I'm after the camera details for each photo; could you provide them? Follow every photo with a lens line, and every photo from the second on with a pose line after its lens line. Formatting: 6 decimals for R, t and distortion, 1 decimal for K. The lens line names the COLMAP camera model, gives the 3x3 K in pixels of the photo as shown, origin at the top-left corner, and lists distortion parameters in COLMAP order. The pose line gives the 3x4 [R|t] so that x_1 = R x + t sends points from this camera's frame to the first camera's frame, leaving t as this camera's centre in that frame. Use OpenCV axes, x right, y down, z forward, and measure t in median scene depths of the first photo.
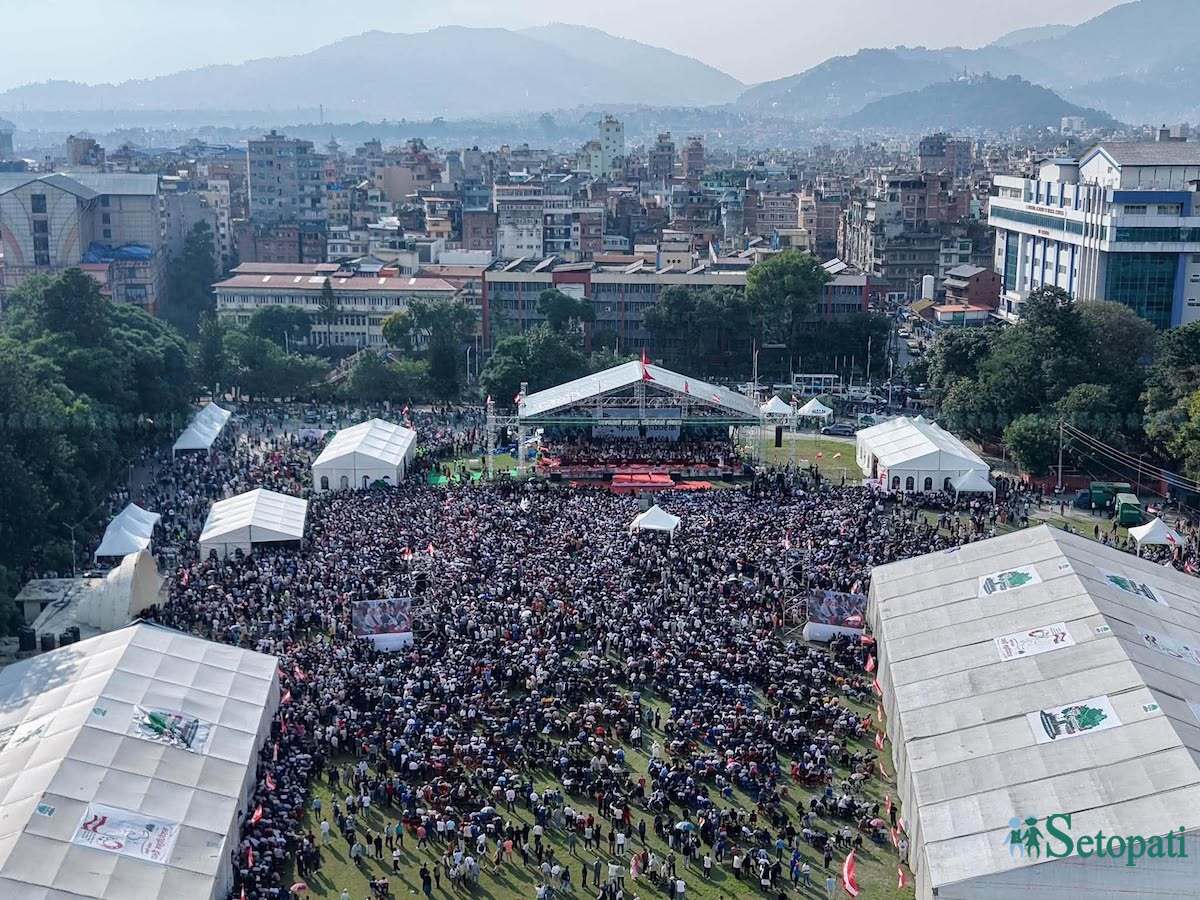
lens RADIAL K [[1508.6, 0, 600.0], [0, 1508.6, 450.0], [0, 0, 1]] dist [0.129346, -0.014335]
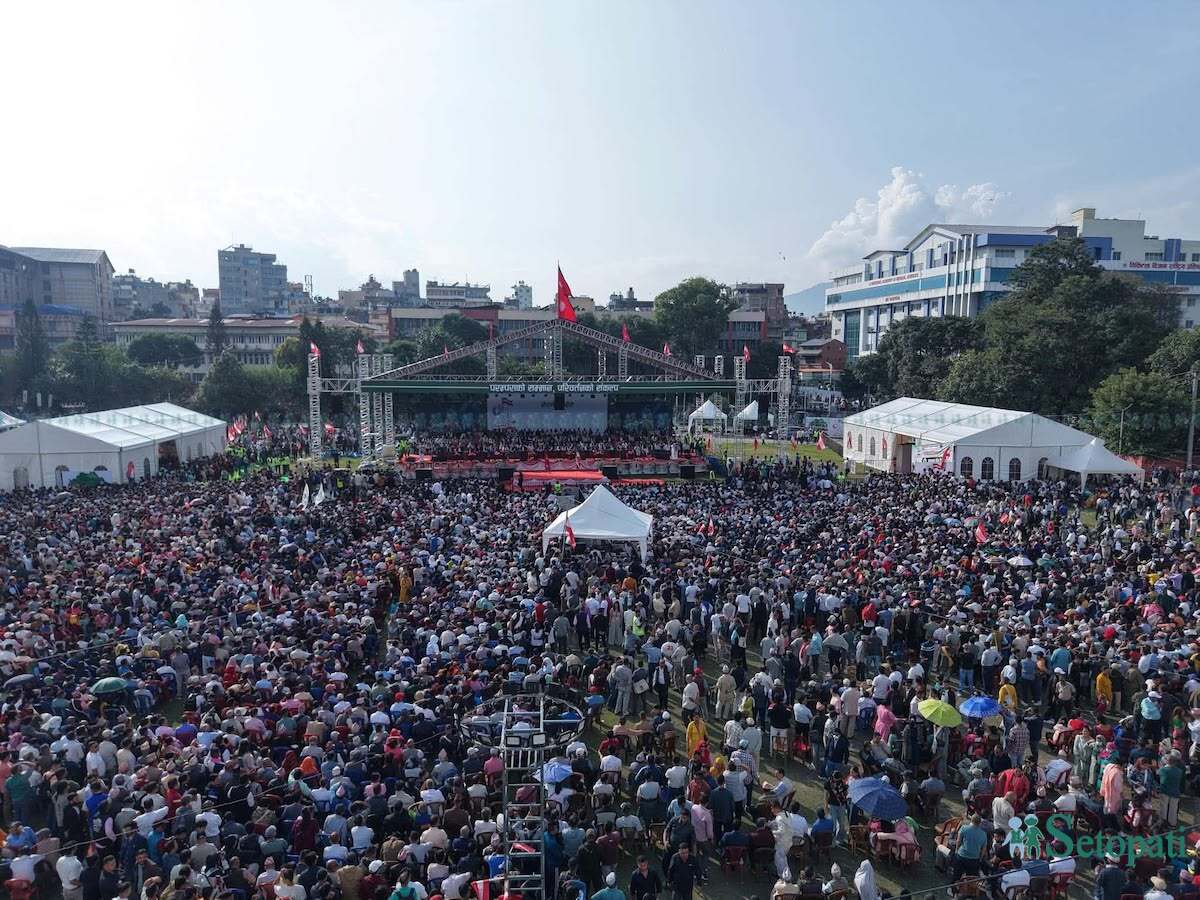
lens RADIAL K [[803.4, 0, 600.0], [0, 803.4, 450.0], [0, 0, 1]] dist [0.040585, -0.052733]
pose [[0.995208, -0.010707, 0.097195, 0.011580], [0.020101, 0.995159, -0.096198, 0.040701], [-0.095695, 0.097691, 0.990605, 0.643151]]
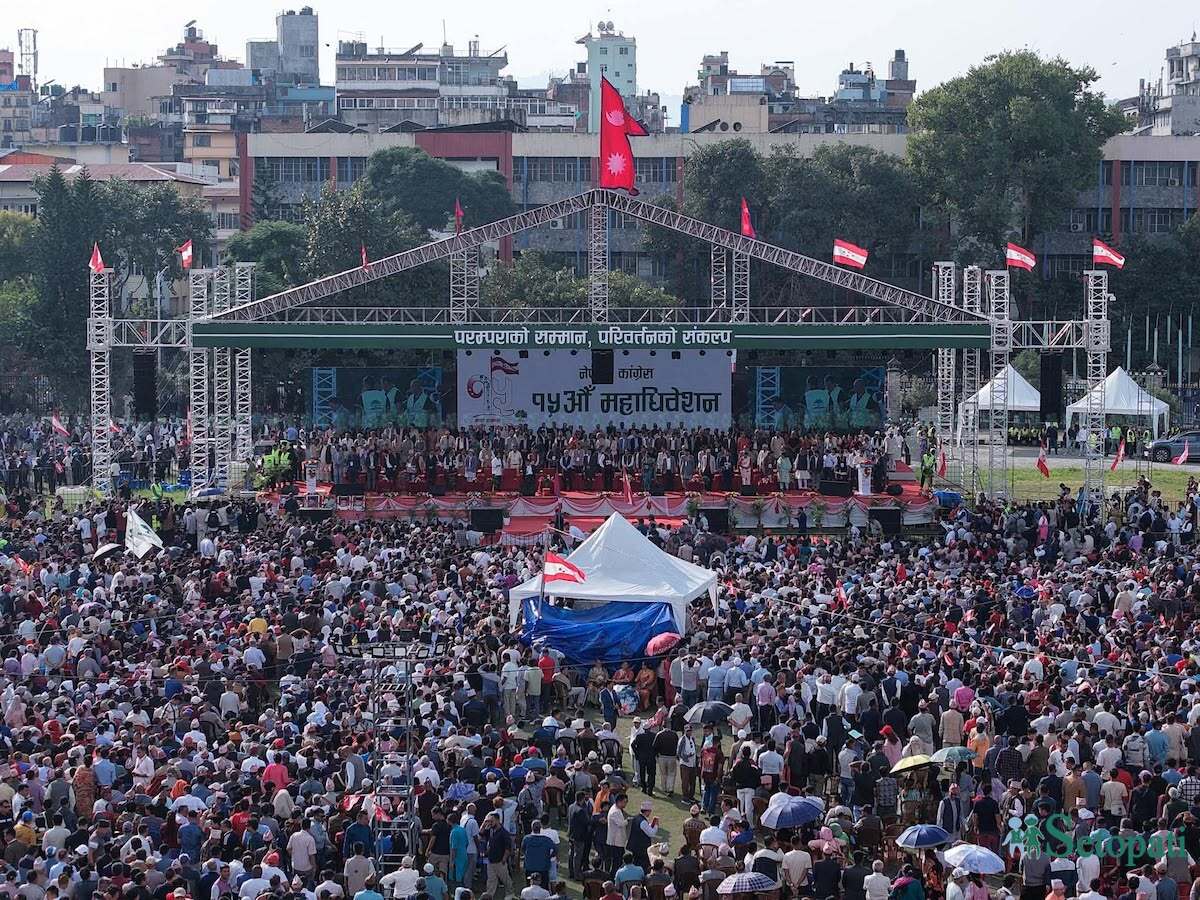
lens RADIAL K [[2563.5, 0, 600.0], [0, 2563.5, 450.0], [0, 0, 1]] dist [-0.667575, 5.923342]
pose [[0.999946, -0.001697, -0.010270, 0.032220], [0.000398, 0.992133, -0.125186, 0.066137], [0.010402, 0.125175, 0.992080, 0.485291]]
